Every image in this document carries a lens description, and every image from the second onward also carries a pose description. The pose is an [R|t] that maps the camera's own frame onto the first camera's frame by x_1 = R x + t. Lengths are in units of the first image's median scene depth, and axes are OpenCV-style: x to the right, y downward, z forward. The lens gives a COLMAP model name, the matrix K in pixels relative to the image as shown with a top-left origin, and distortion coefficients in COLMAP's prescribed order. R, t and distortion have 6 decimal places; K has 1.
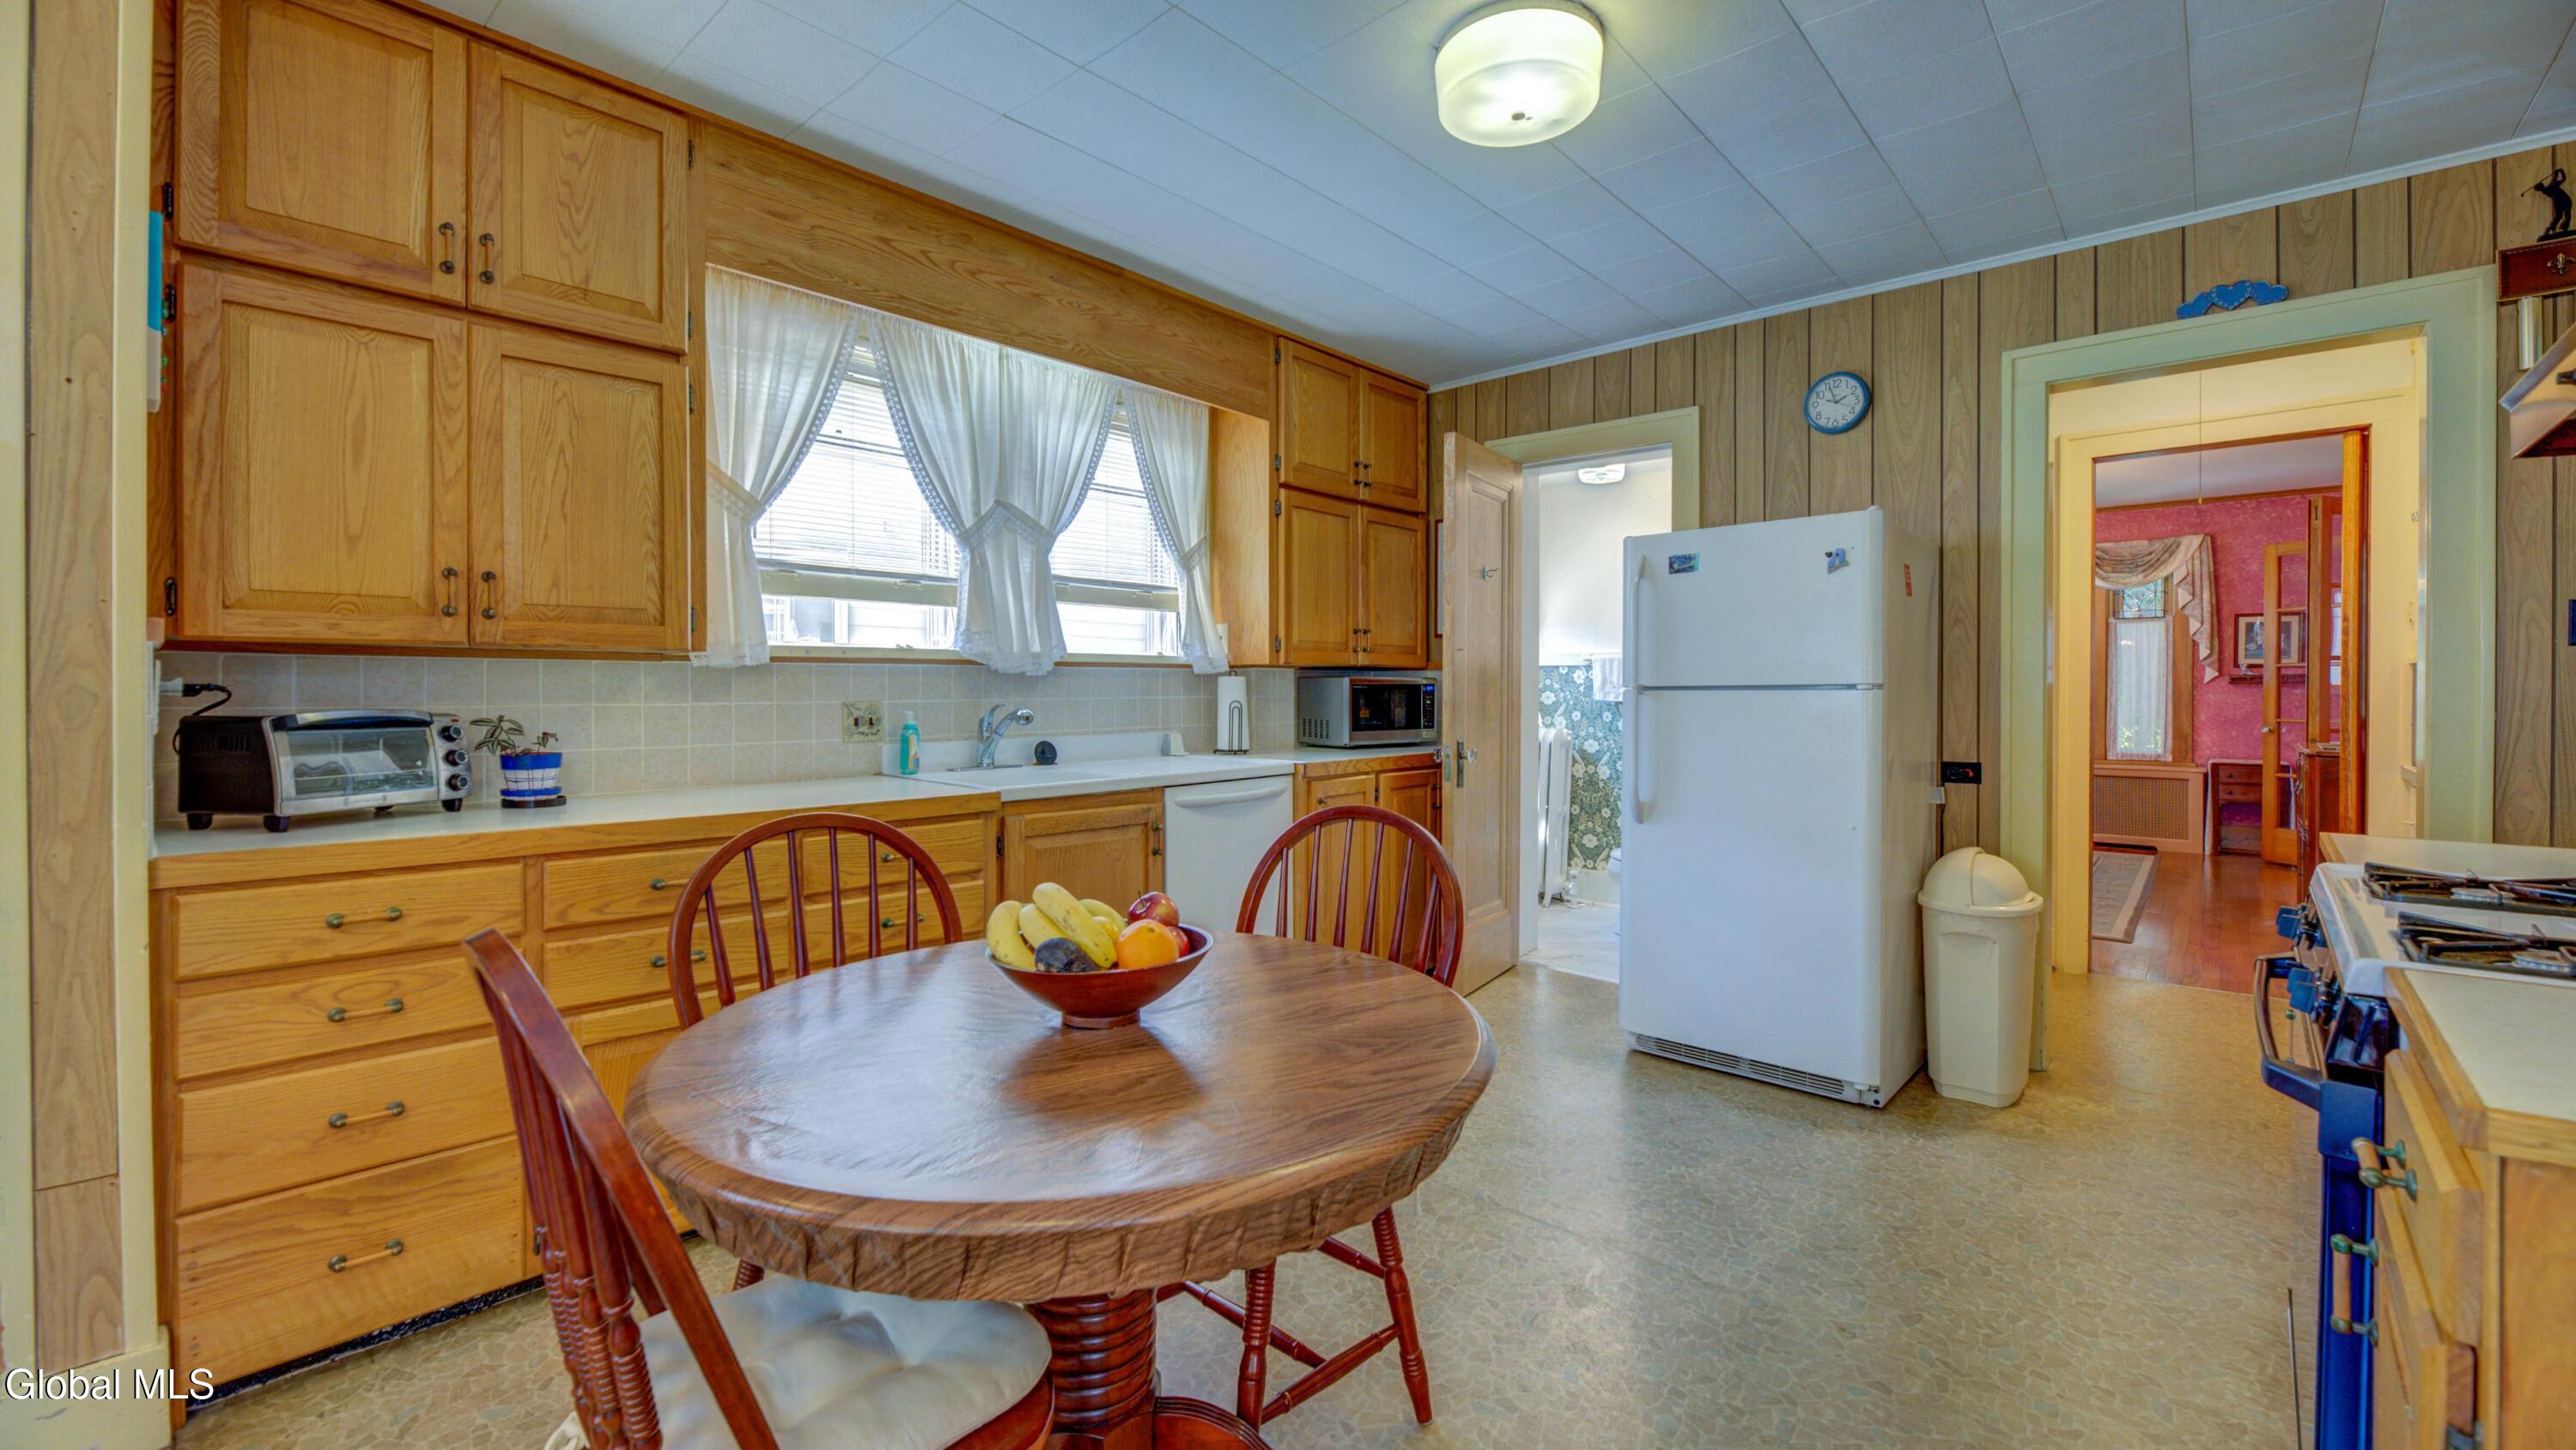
lens RADIAL K [[1018.7, 0, 1248.2], [0, 1018.7, 689.9], [0, 0, 1]] dist [-0.000092, -0.000162]
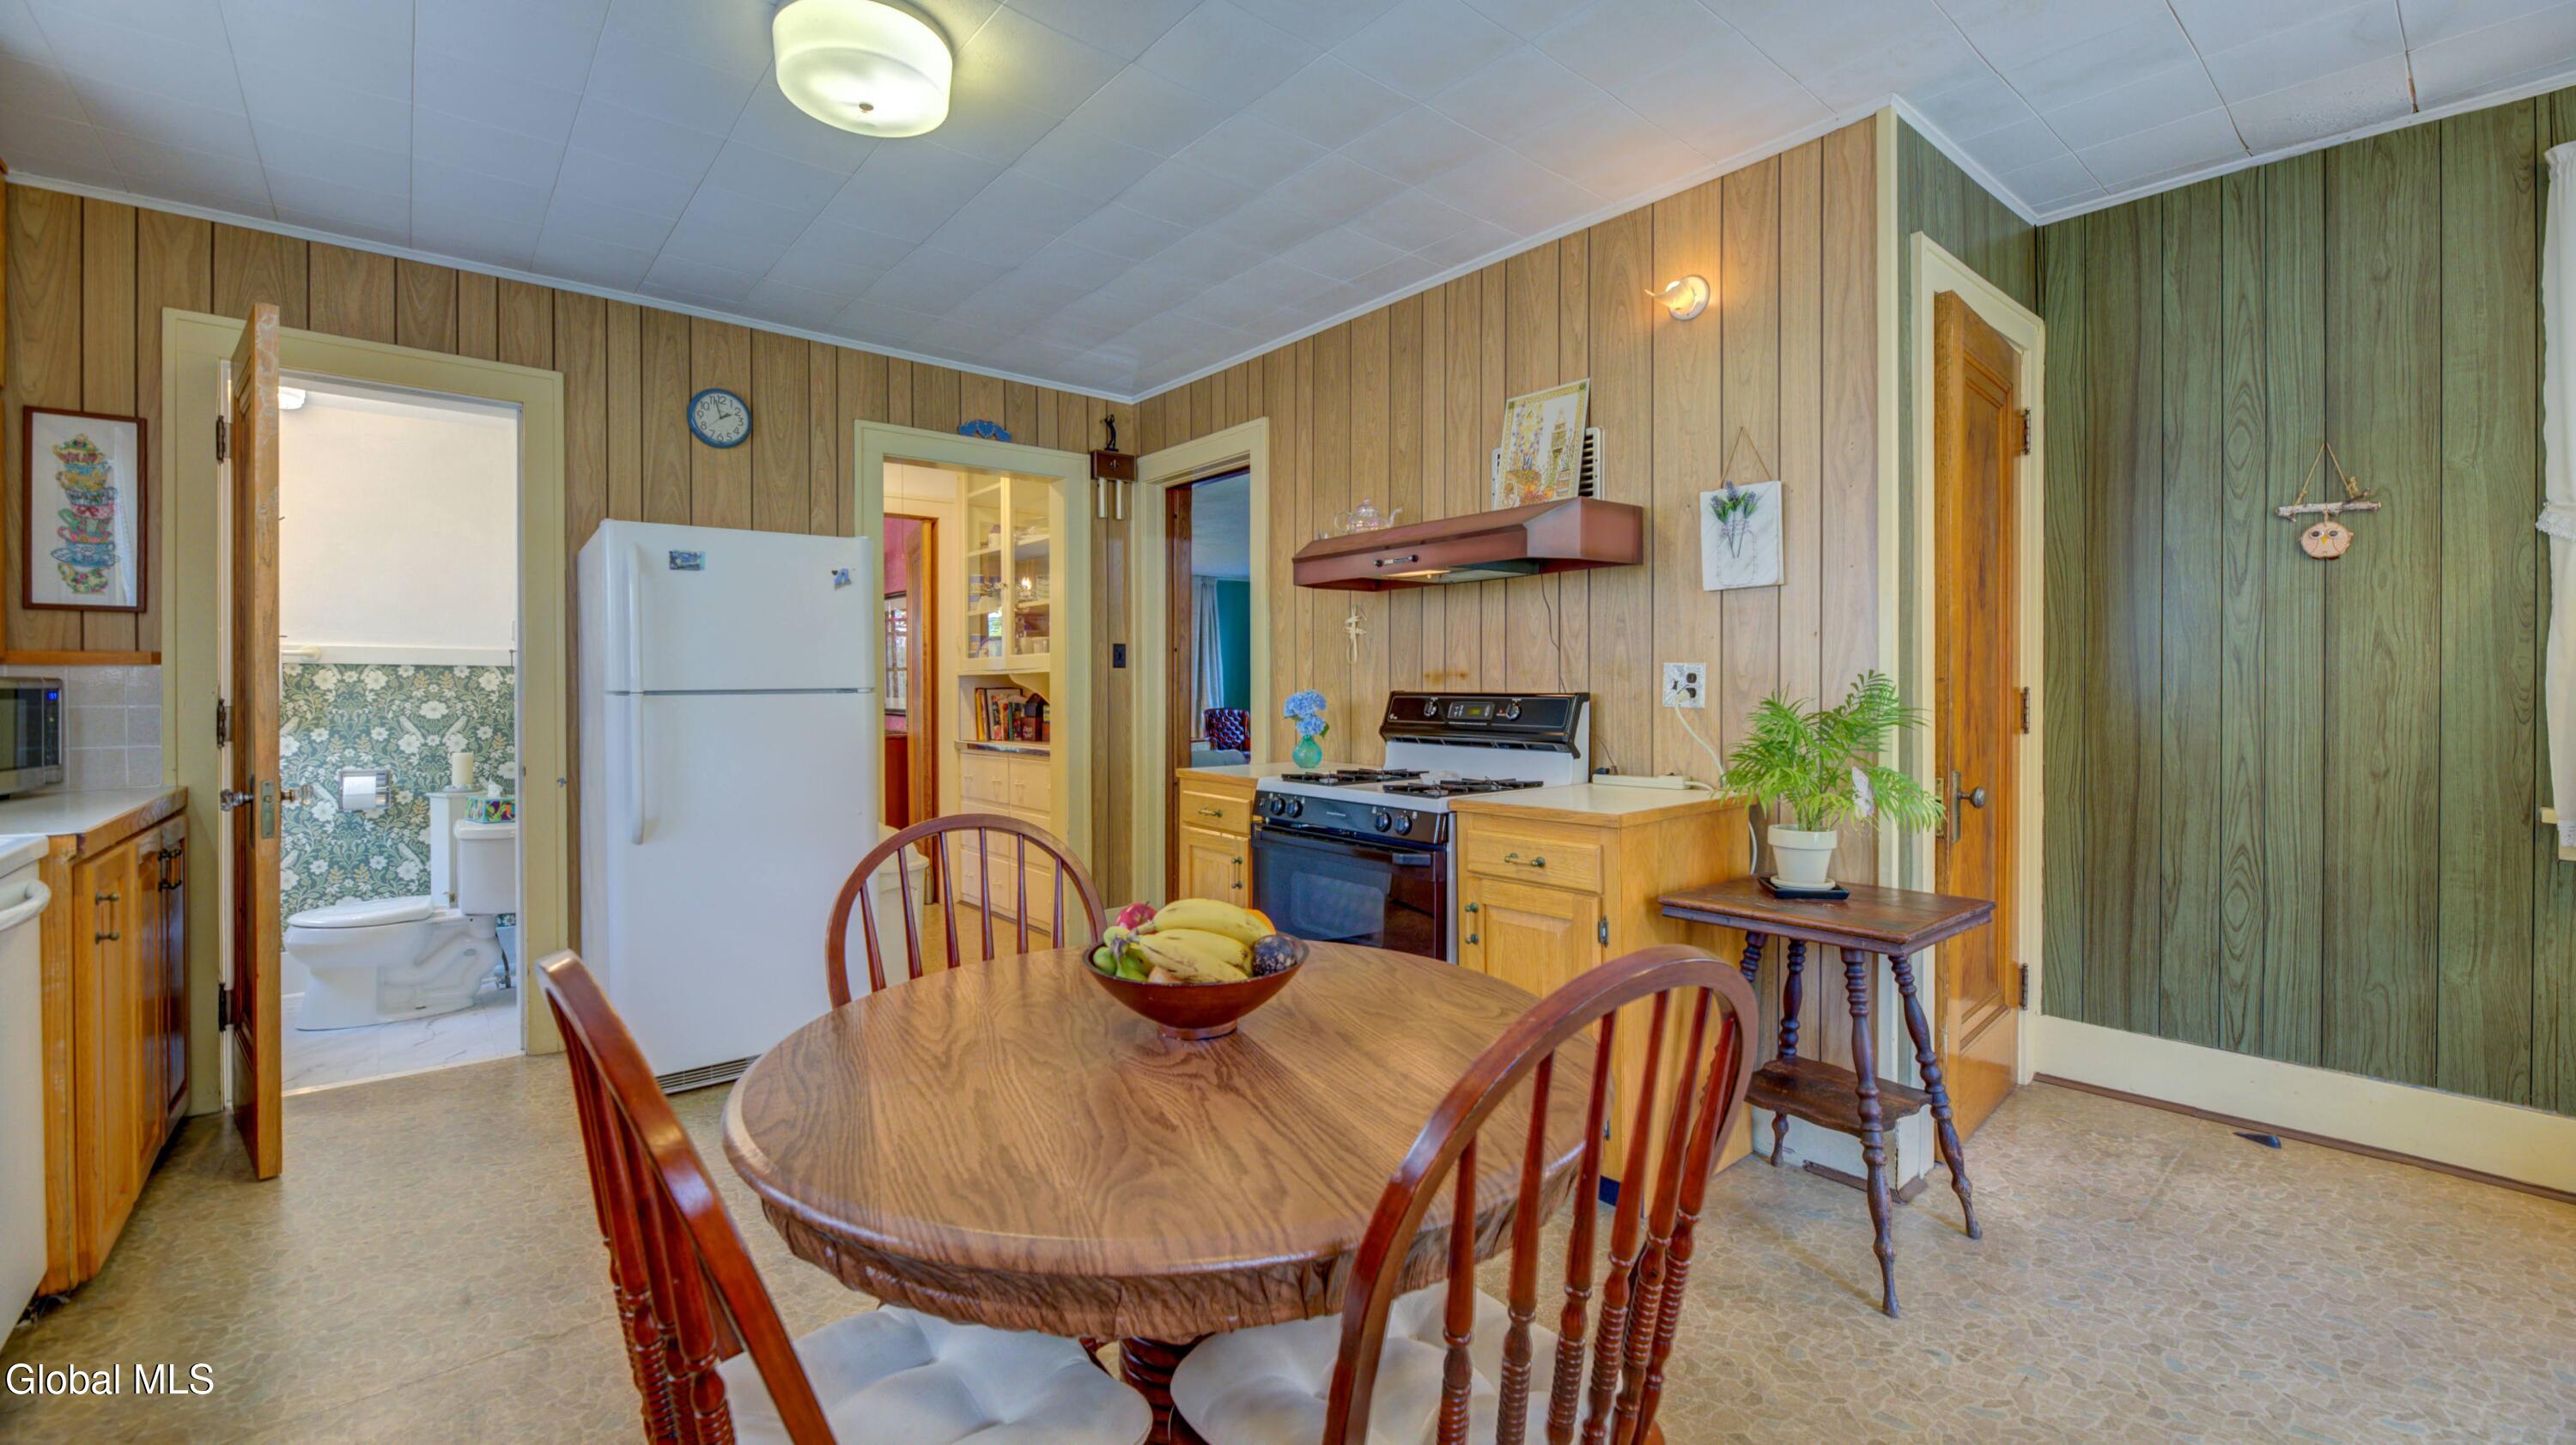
lens RADIAL K [[1072.1, 0, 1285.2], [0, 1072.1, 688.9], [0, 0, 1]] dist [-0.000390, -0.000044]
pose [[0.105759, -0.005187, 0.994378, -0.457418], [0.013488, 0.999902, 0.003781, -0.002266], [-0.994300, 0.013013, 0.105818, 0.319555]]
